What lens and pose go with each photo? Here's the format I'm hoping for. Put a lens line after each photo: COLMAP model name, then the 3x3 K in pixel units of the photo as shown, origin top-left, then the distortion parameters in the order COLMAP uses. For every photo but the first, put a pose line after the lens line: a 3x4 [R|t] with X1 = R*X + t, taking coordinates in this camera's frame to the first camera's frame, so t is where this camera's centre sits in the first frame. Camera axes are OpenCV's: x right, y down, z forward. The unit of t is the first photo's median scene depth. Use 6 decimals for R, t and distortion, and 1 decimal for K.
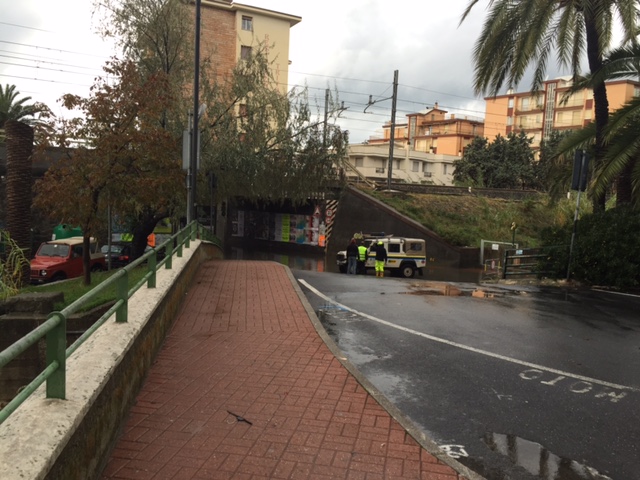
lens RADIAL K [[545.5, 0, 321.5], [0, 545.5, 235.4], [0, 0, 1]] dist [0.101081, -0.130706]
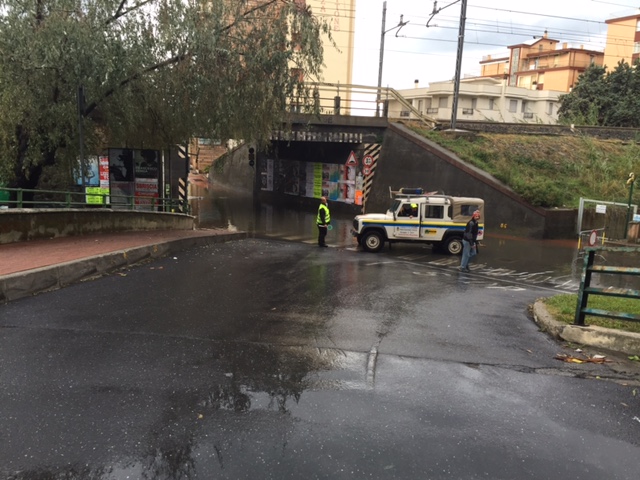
lens RADIAL K [[545.5, 0, 321.5], [0, 545.5, 235.4], [0, 0, 1]] dist [0.101081, -0.130706]
pose [[0.983942, 0.019322, -0.177439, 0.084797], [-0.003495, 0.996018, 0.089080, -0.005458], [0.178454, -0.087029, 0.980092, 0.227277]]
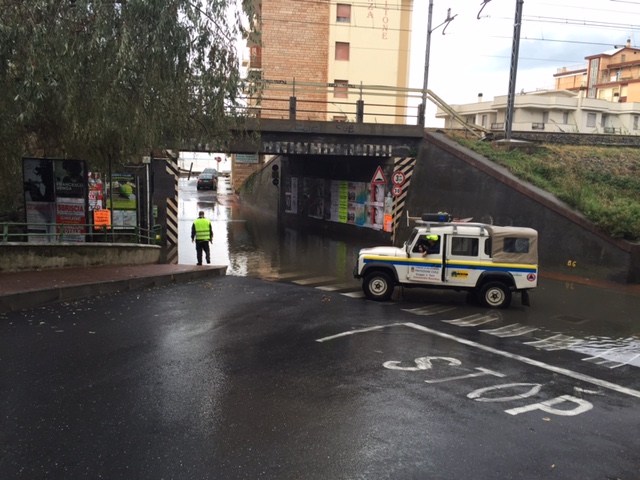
lens RADIAL K [[545.5, 0, 321.5], [0, 545.5, 235.4], [0, 0, 1]] dist [0.101081, -0.130706]
pose [[0.954592, 0.025373, -0.296834, 0.113285], [-0.010463, 0.998607, 0.051711, -0.007555], [0.297732, -0.046257, 0.953528, 0.365760]]
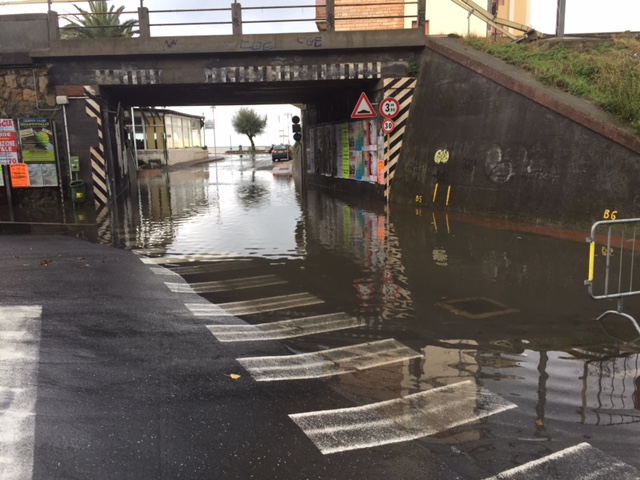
lens RADIAL K [[545.5, 0, 321.5], [0, 545.5, 235.4], [0, 0, 1]] dist [0.101081, -0.130706]
pose [[0.837986, 0.029479, -0.544894, 0.207111], [0.017512, 0.996573, 0.080847, 0.024135], [0.545410, -0.077291, 0.834598, 0.571262]]
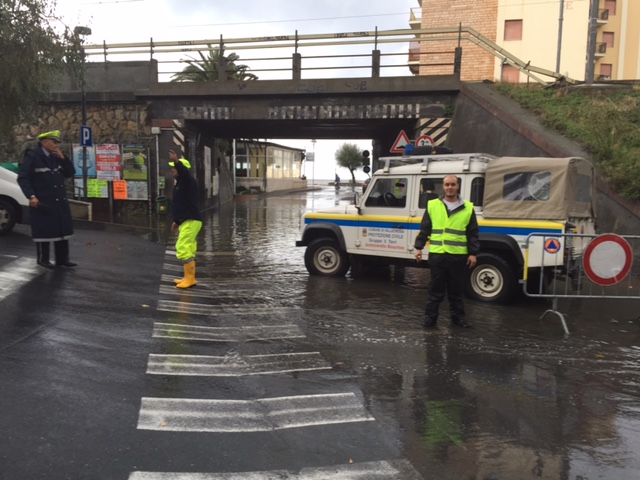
lens RADIAL K [[545.5, 0, 321.5], [0, 545.5, 235.4], [0, 0, 1]] dist [0.101081, -0.130706]
pose [[0.709839, 0.046637, -0.702818, 0.288965], [-0.044681, 0.998777, 0.021149, 0.032684], [0.702945, 0.016390, 0.711055, 0.568264]]
